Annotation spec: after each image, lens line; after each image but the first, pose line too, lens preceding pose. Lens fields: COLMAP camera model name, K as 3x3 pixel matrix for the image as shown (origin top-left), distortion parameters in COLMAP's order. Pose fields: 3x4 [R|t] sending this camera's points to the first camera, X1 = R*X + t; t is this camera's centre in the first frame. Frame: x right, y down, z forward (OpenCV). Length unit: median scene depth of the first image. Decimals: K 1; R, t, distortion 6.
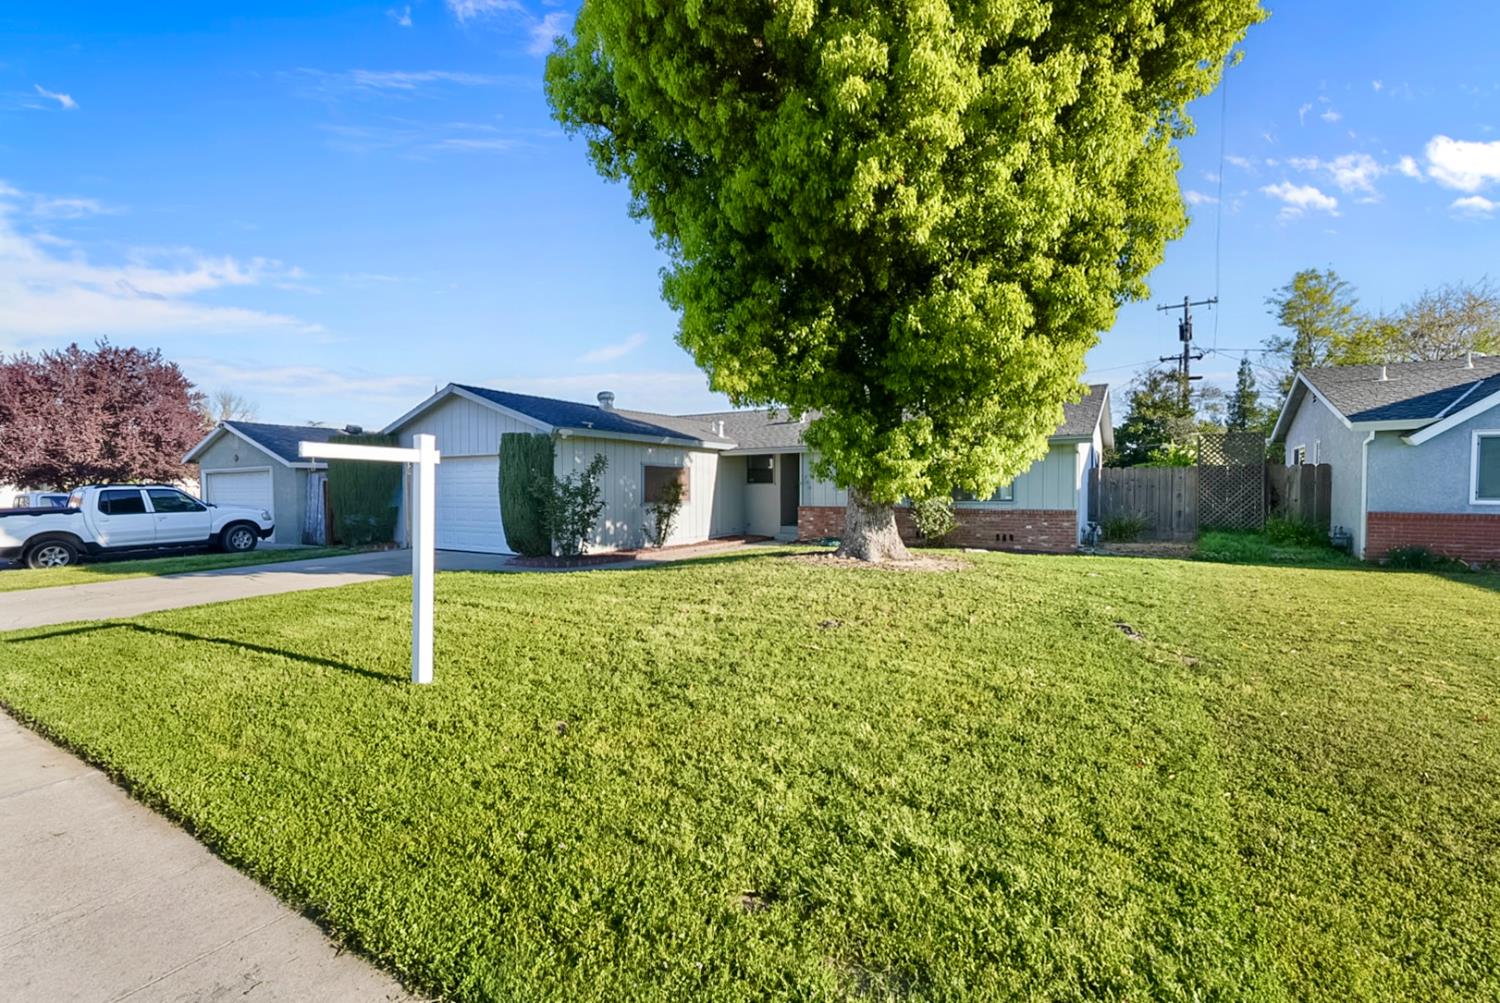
lens RADIAL K [[677.7, 0, 752.8], [0, 677.7, 494.7], [0, 0, 1]] dist [0.017256, 0.000014]
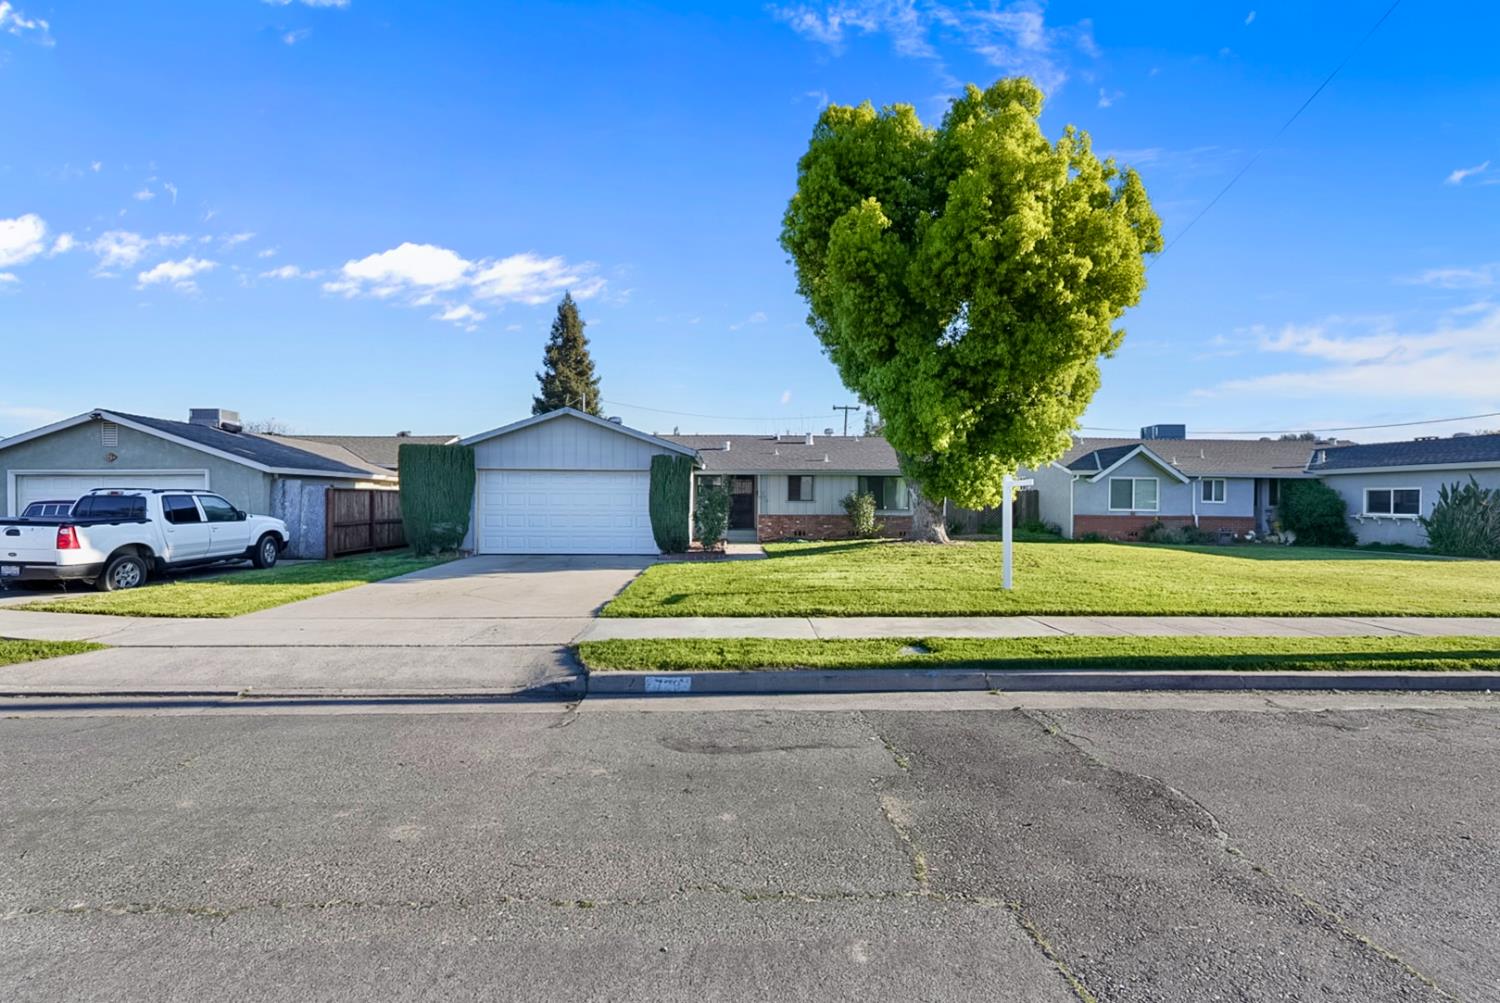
lens RADIAL K [[677.7, 0, 752.8], [0, 677.7, 494.7], [0, 0, 1]] dist [0.017256, 0.000014]
pose [[0.842232, 0.010224, 0.539019, -0.825208], [-0.005980, 0.999936, -0.009622, -0.007596], [-0.539082, 0.004881, 0.842239, -0.153252]]
